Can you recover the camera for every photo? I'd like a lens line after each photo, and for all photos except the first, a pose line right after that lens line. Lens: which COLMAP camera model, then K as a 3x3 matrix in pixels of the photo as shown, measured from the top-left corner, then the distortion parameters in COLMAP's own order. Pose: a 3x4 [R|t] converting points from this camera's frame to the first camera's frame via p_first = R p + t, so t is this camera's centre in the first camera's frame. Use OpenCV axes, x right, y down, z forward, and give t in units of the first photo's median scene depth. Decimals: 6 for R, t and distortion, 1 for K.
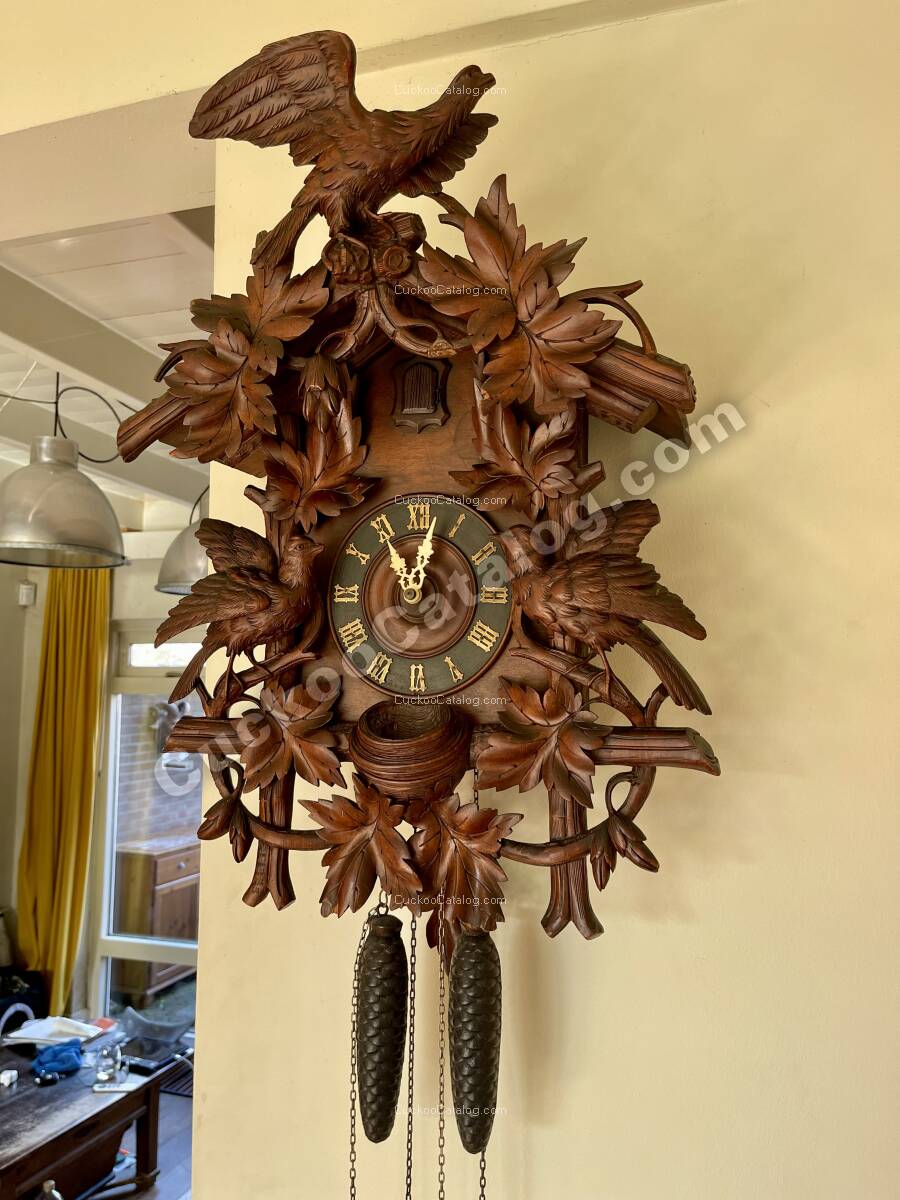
lens RADIAL K [[906.3, 0, 450.0], [0, 906.3, 600.0], [0, 0, 1]] dist [0.006502, -0.003930]
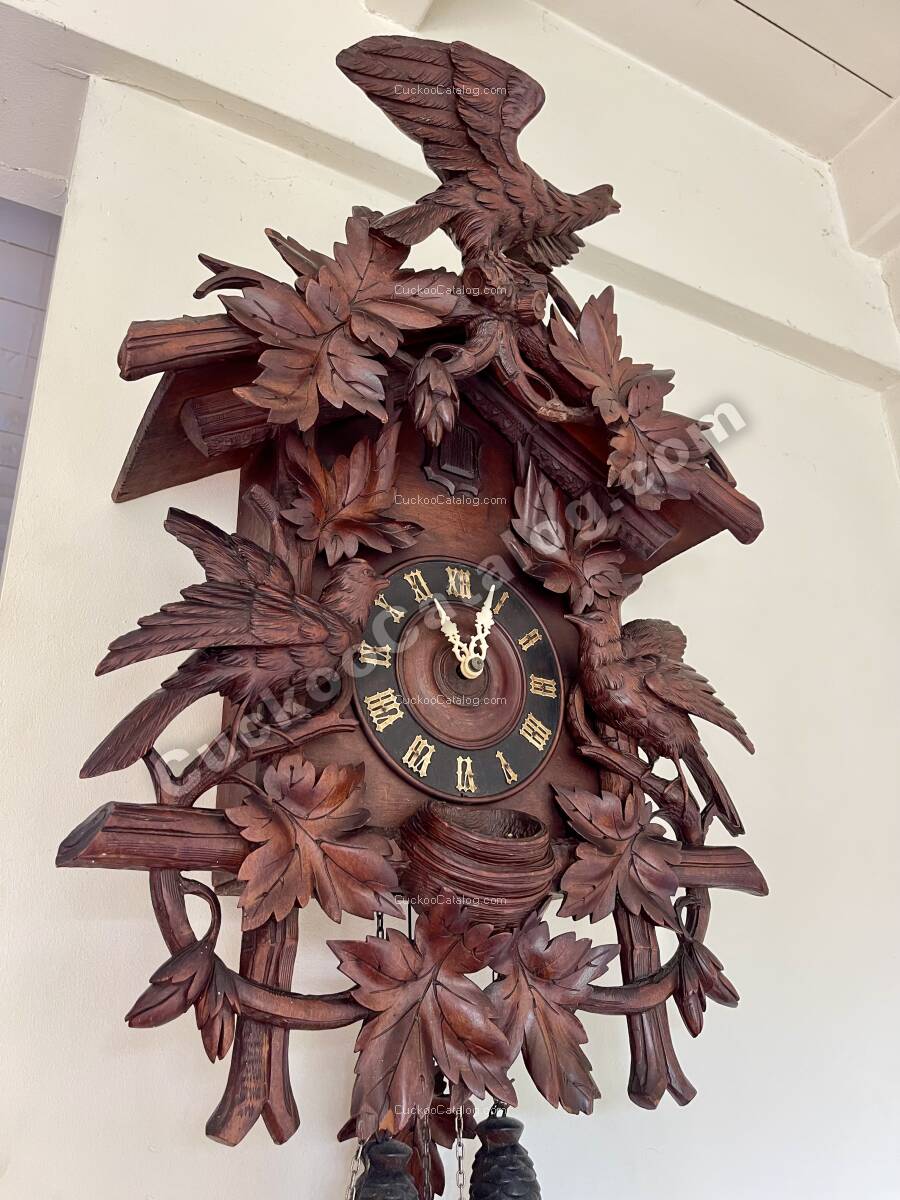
lens RADIAL K [[906.3, 0, 450.0], [0, 906.3, 600.0], [0, 0, 1]] dist [0.006502, -0.003930]
pose [[0.699367, 0.268457, 0.662432, -0.602973], [-0.034378, 0.938348, -0.343979, 0.215019], [-0.713935, 0.217794, 0.665479, 0.465314]]
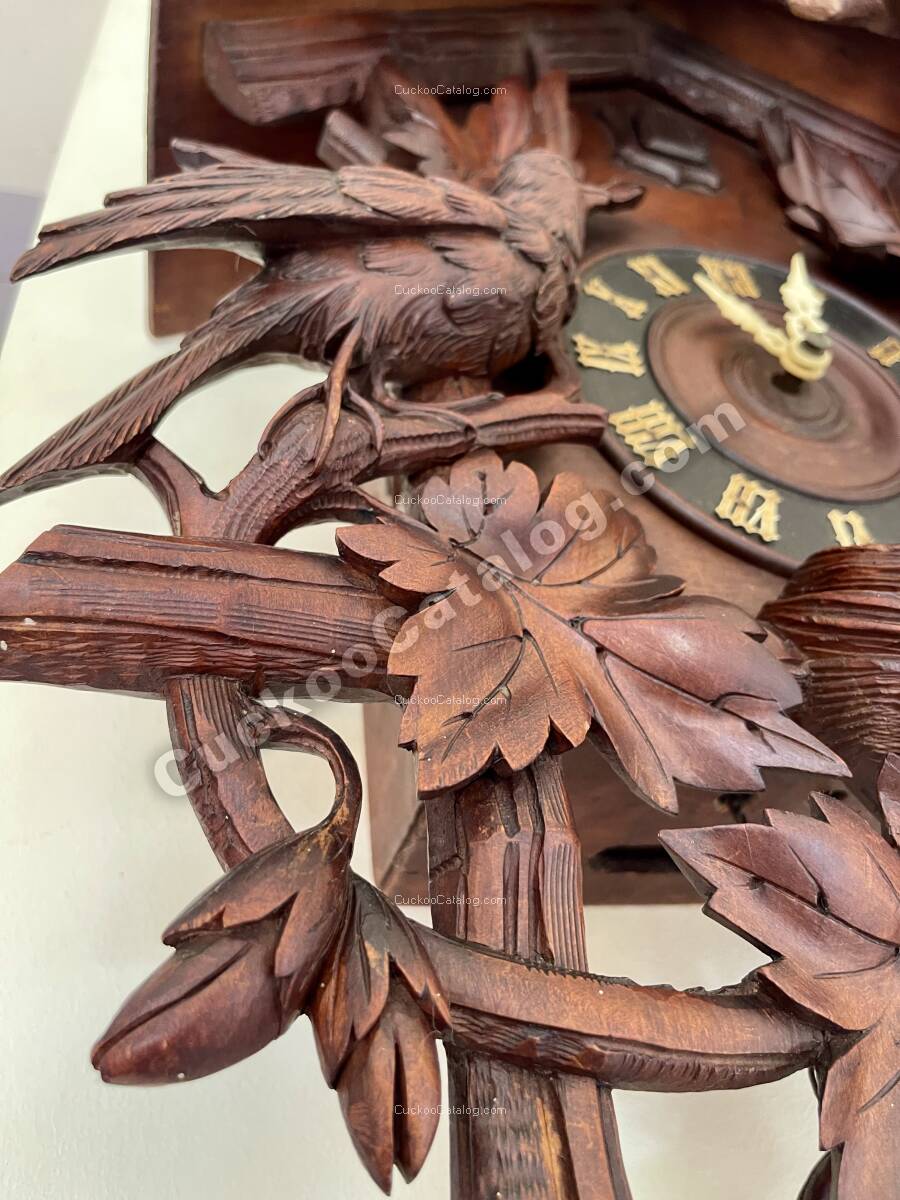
lens RADIAL K [[958.2, 0, 450.0], [0, 958.2, 600.0], [0, 0, 1]] dist [0.010921, 0.002885]
pose [[0.851775, 0.247257, 0.461891, -0.343640], [0.057992, 0.831712, -0.552171, 0.306991], [-0.520689, 0.497111, 0.694092, 0.840066]]
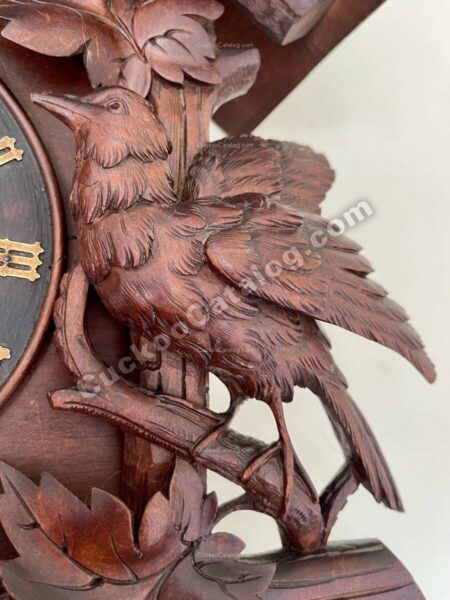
lens RADIAL K [[493.7, 0, 224.7], [0, 493.7, 312.8], [0, 0, 1]] dist [0.003749, -0.001495]
pose [[0.733454, 0.129643, 0.667261, -0.025665], [-0.066652, 0.990630, -0.119206, 0.039960], [-0.676463, 0.042957, 0.735223, 0.758910]]
